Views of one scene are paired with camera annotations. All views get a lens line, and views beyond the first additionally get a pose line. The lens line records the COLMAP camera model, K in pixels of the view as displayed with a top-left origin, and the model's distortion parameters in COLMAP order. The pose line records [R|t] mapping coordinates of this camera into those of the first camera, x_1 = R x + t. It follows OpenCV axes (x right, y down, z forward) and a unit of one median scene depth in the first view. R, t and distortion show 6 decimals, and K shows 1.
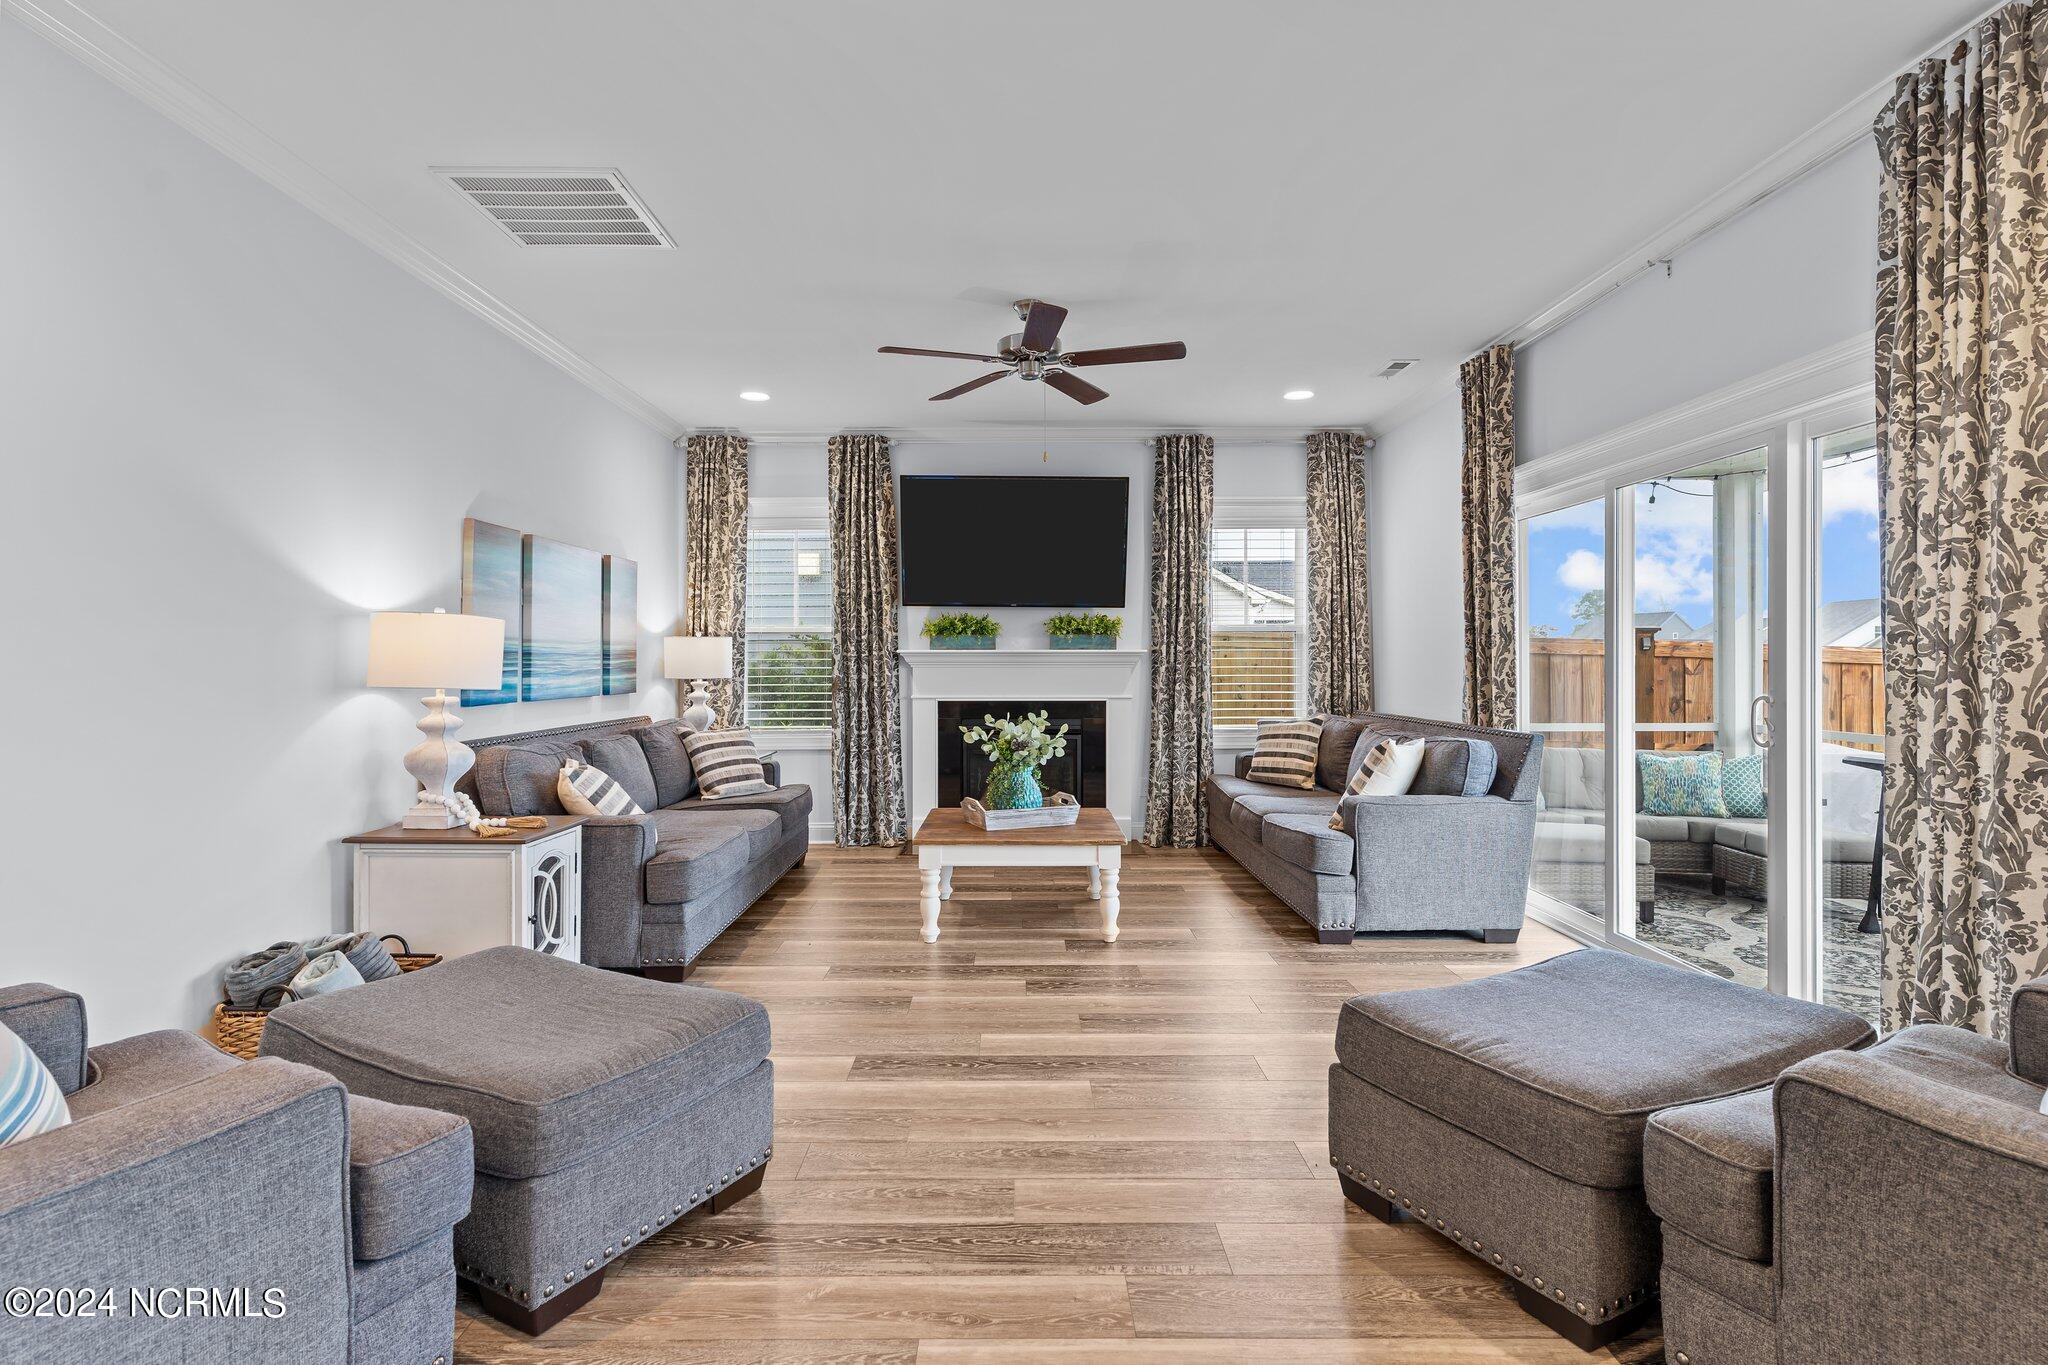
lens RADIAL K [[990.6, 0, 1003.2], [0, 990.6, 654.4], [0, 0, 1]] dist [-0.001641, 0.001801]
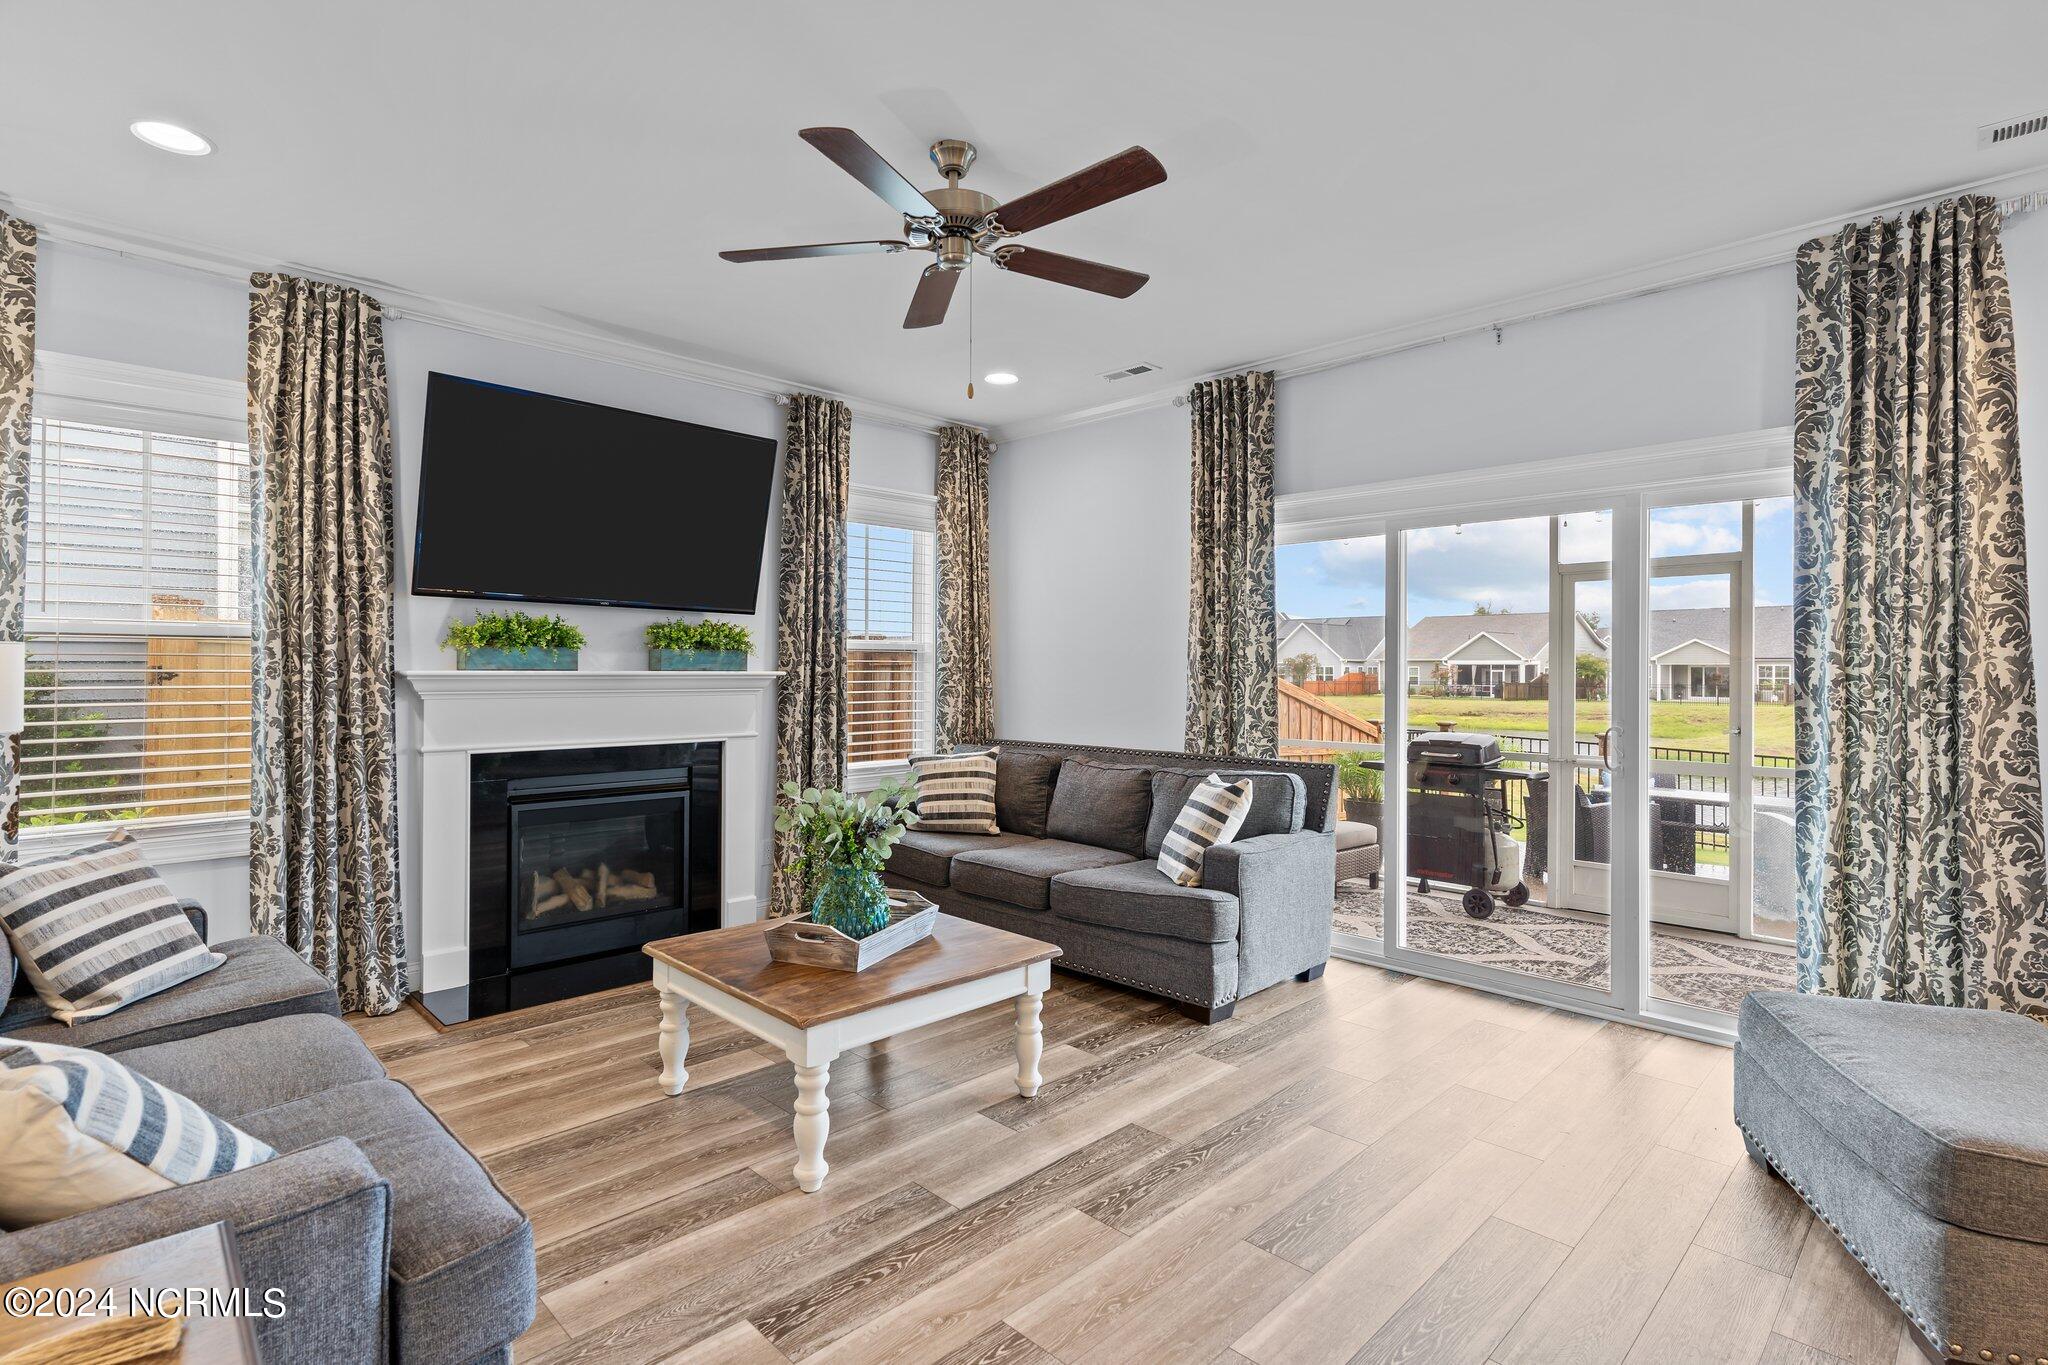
lens RADIAL K [[990.6, 0, 1018.6], [0, 990.6, 667.3], [0, 0, 1]] dist [-0.001641, 0.001801]
pose [[0.707383, 0.005738, 0.706807, -0.263136], [-0.010368, 0.999944, 0.002258, -0.011390], [-0.706754, -0.008925, 0.707403, 0.333396]]
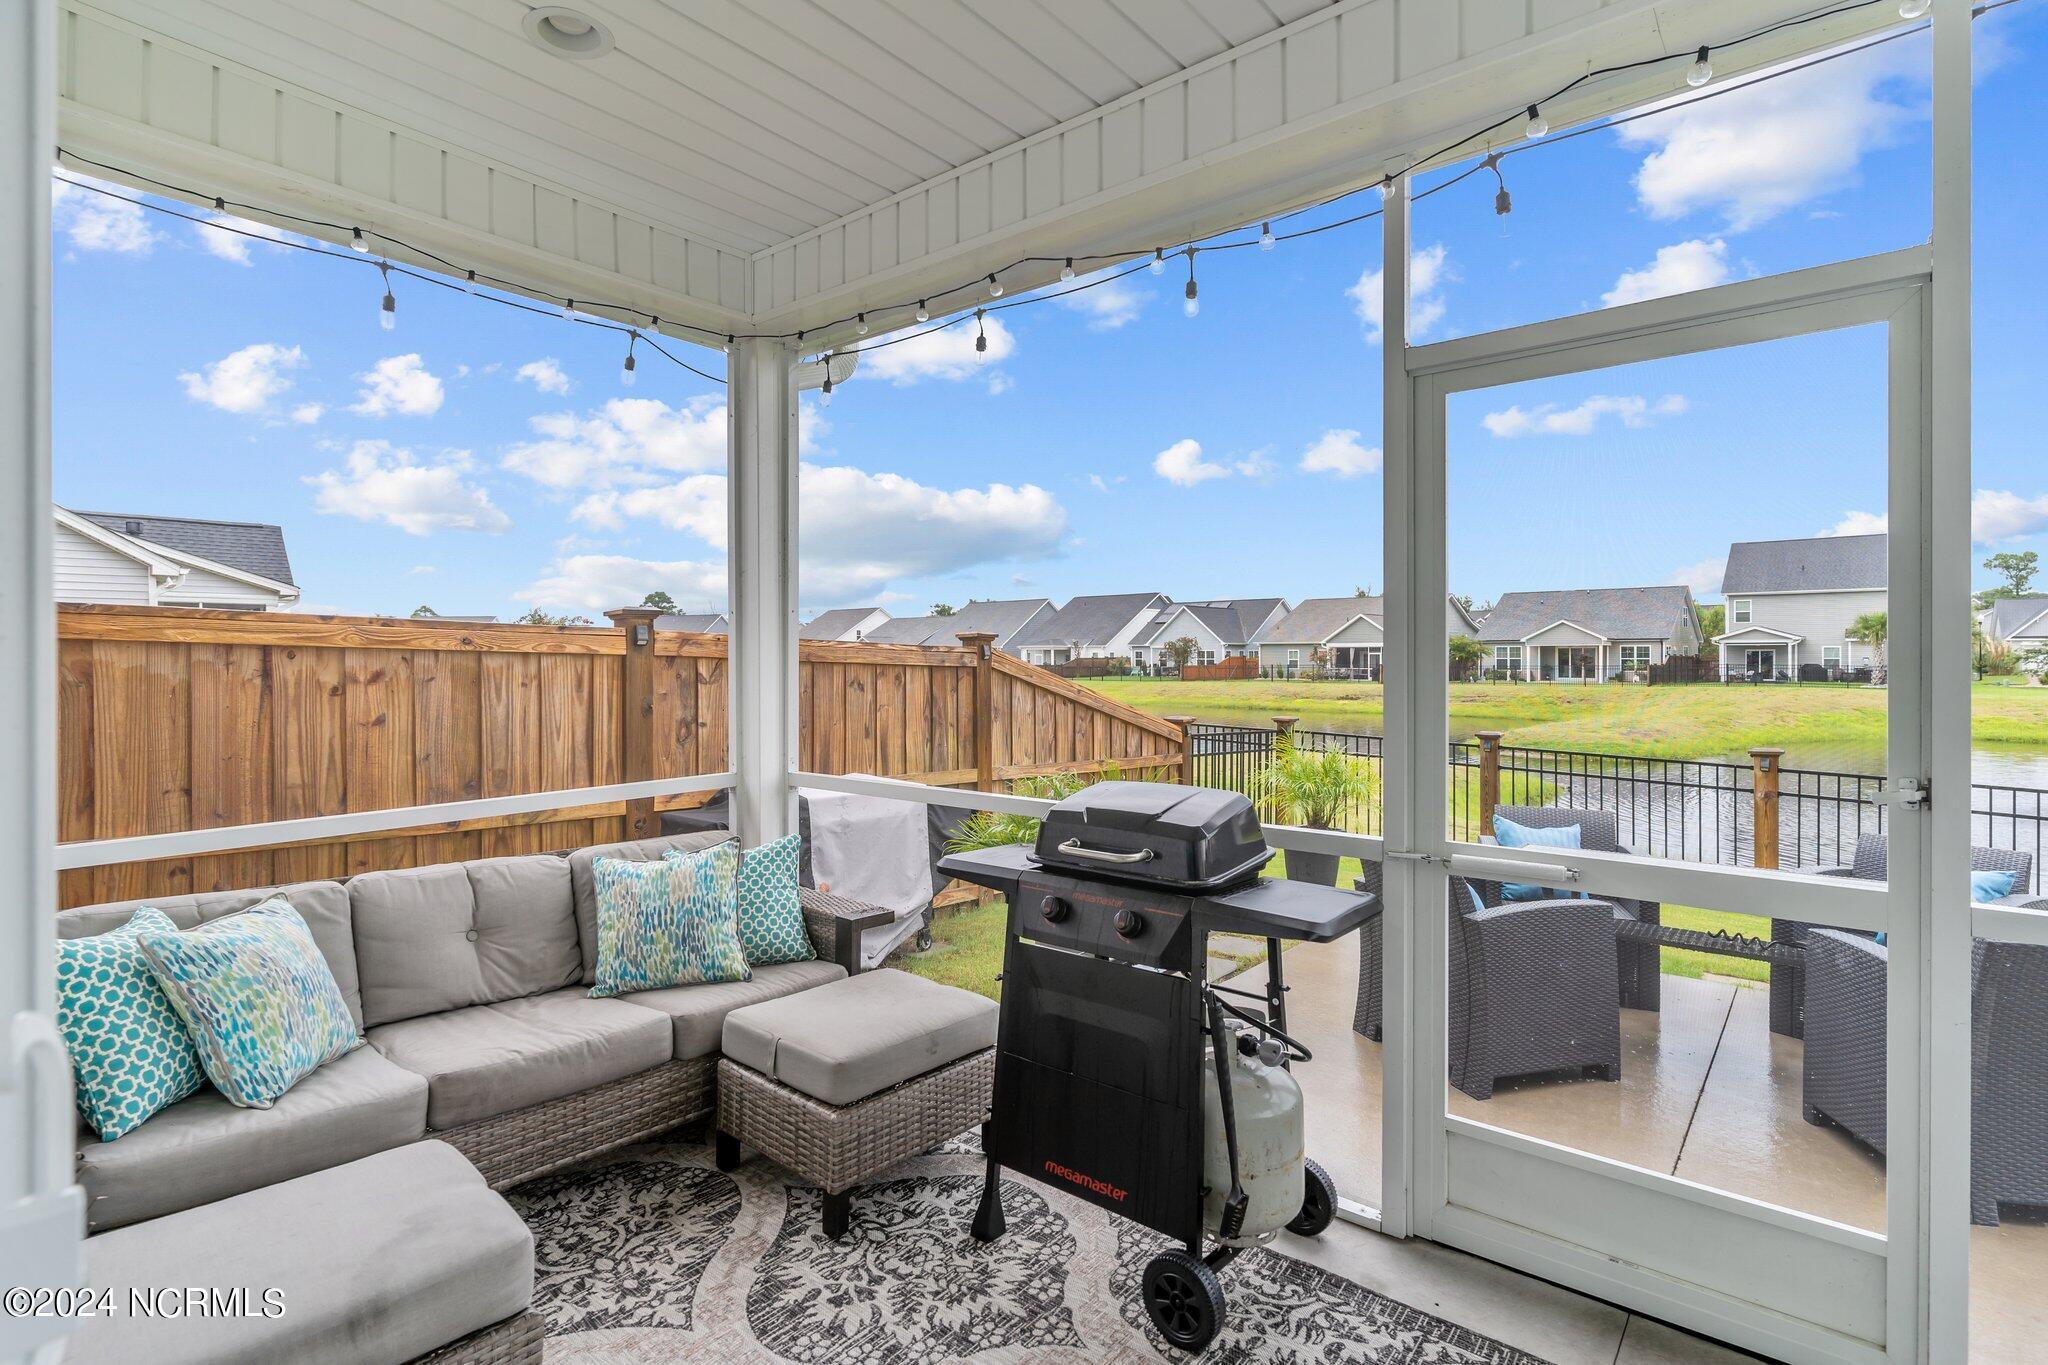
lens RADIAL K [[990.6, 0, 1024.1], [0, 990.6, 666.7], [0, 0, 1]] dist [-0.001641, 0.001801]
pose [[0.628379, -0.009151, 0.777854, 0.384555], [-0.003056, 0.999894, 0.014232, -0.001090], [-0.777902, -0.011320, 0.628284, 0.514531]]
